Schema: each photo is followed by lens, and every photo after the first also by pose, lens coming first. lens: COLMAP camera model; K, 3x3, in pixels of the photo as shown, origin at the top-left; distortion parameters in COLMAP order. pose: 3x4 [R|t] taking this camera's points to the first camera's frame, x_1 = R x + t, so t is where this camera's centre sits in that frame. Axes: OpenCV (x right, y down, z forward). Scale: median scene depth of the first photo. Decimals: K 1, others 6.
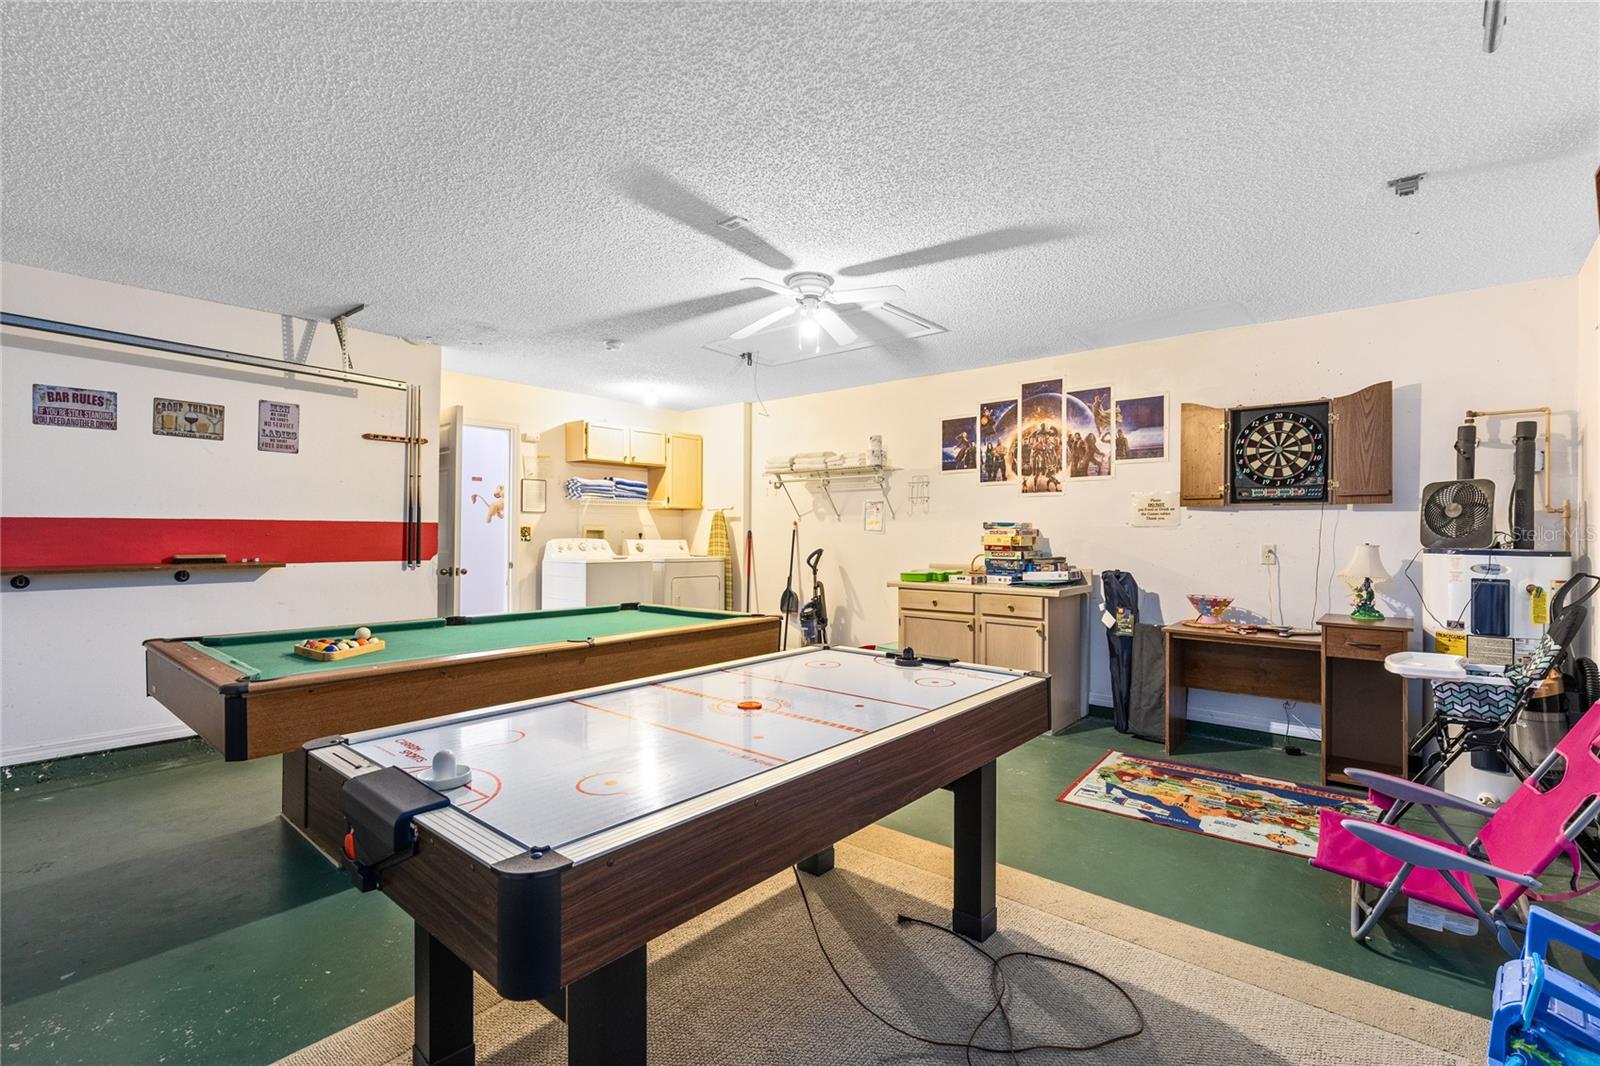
lens RADIAL K [[722.1, 0, 798.9], [0, 722.1, 534.9], [0, 0, 1]] dist [-0.000611, -0.000050]
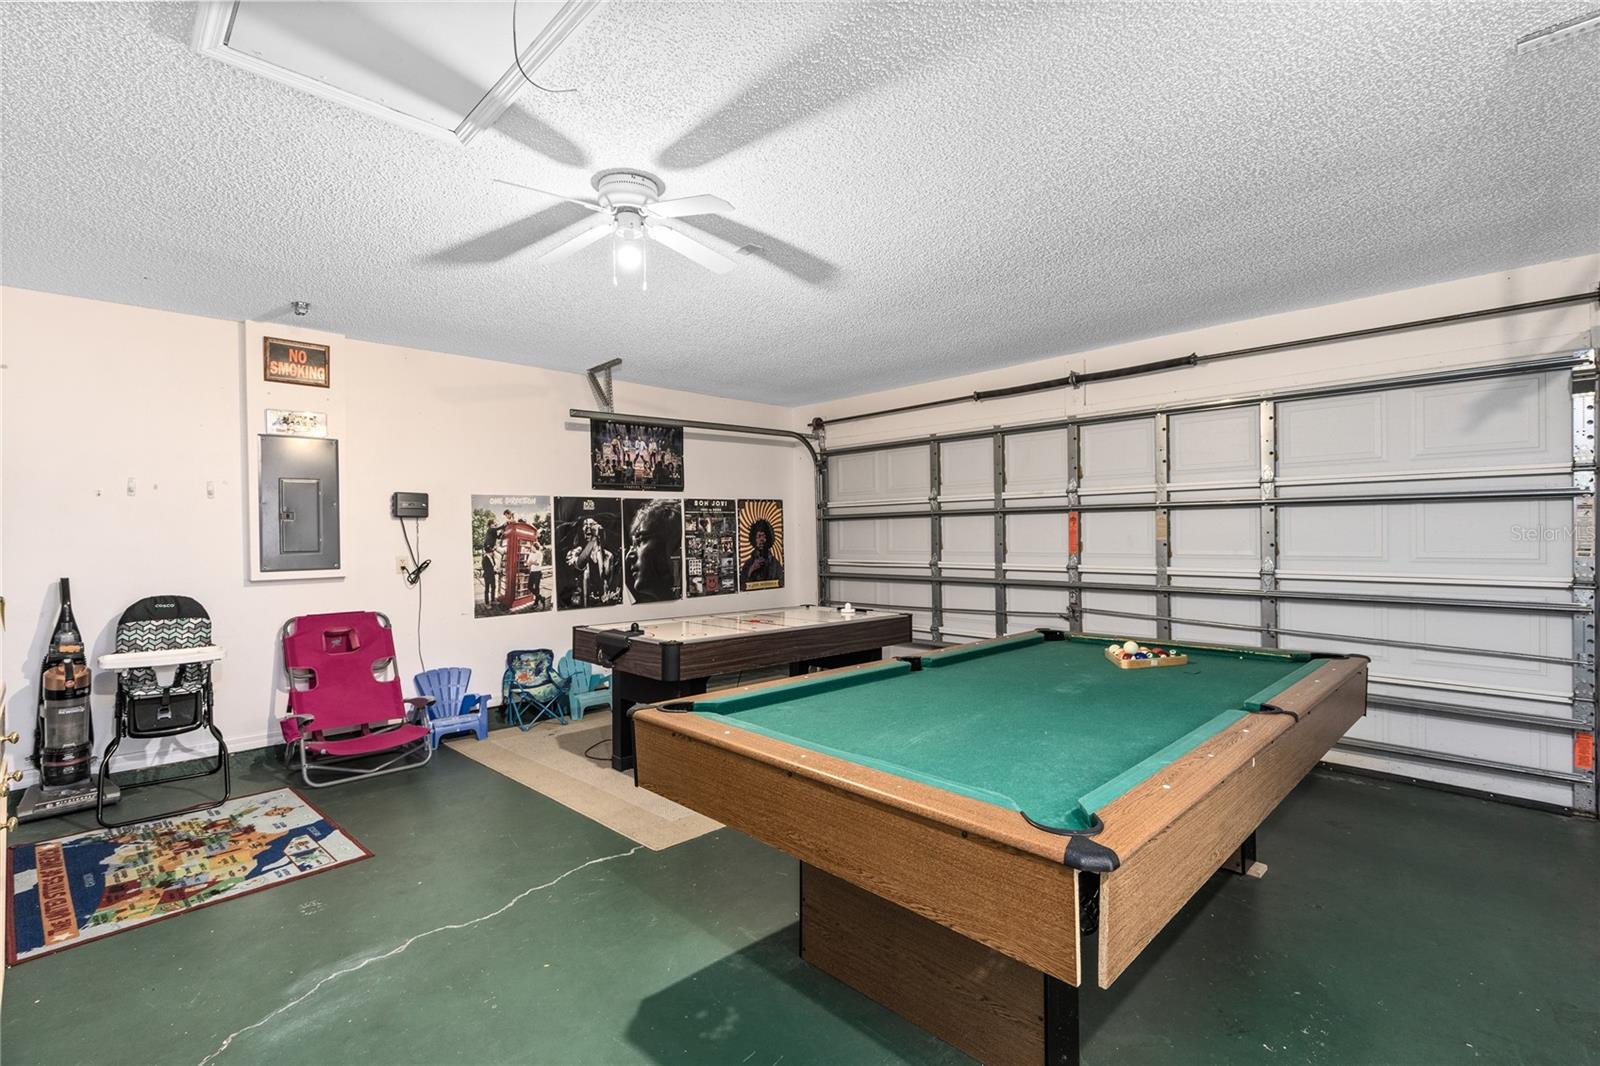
lens RADIAL K [[722.1, 0, 800.5], [0, 722.1, 536.2], [0, 0, 1]] dist [-0.000611, -0.000050]
pose [[-0.996065, 0.013253, 0.087624, -0.218634], [0.013543, 0.999905, 0.002719, -0.001634], [-0.087580, 0.003895, -0.996150, 1.785775]]
